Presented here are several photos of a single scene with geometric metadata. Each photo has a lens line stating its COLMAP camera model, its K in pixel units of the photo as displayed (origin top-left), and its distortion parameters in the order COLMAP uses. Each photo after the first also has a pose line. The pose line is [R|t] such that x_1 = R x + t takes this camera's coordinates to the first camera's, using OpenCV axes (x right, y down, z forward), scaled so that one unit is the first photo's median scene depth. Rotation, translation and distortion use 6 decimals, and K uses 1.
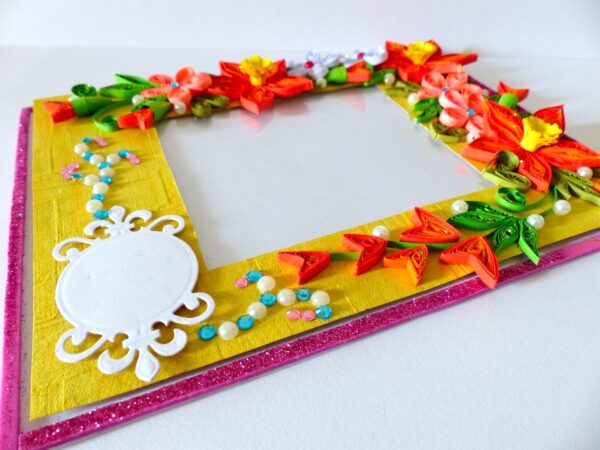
lens RADIAL K [[446.2, 0, 300.0], [0, 446.2, 225.0], [0, 0, 1]] dist [-0.026588, 0.001569]
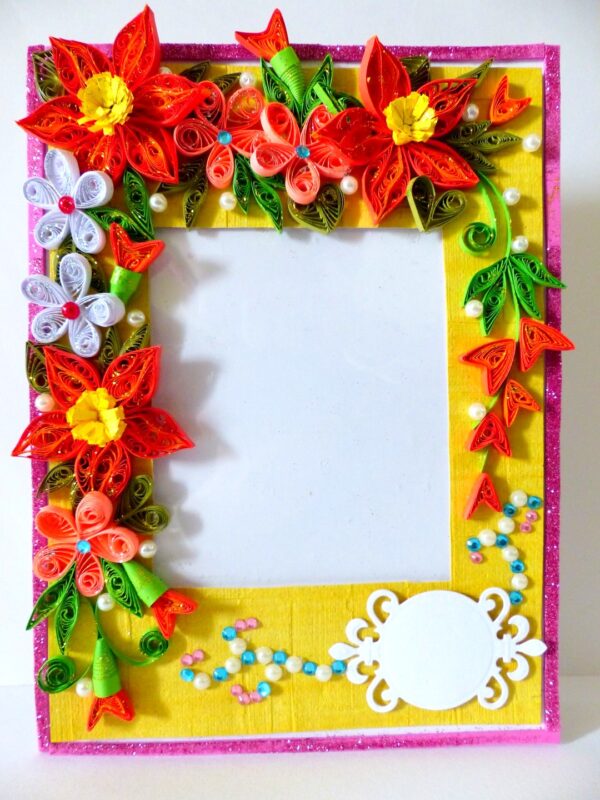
lens RADIAL K [[594.9, 0, 300.0], [0, 594.9, 400.0], [0, 0, 1]] dist [-0.026588, 0.001569]
pose [[0.392449, -0.919119, -0.034707, 0.095885], [0.600582, 0.227495, 0.766516, -1.226343], [-0.696624, -0.321663, 0.641286, 0.439311]]
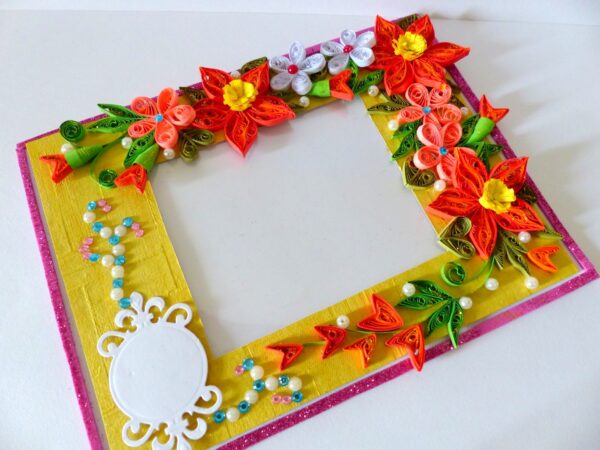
lens RADIAL K [[446.2, 0, 300.0], [0, 446.2, 225.0], [0, 0, 1]] dist [-0.026588, 0.001569]
pose [[0.999925, -0.002266, 0.012015, 0.039846], [-0.003569, 0.885789, 0.464075, -0.841407], [-0.011694, -0.464083, 0.885715, -0.025876]]
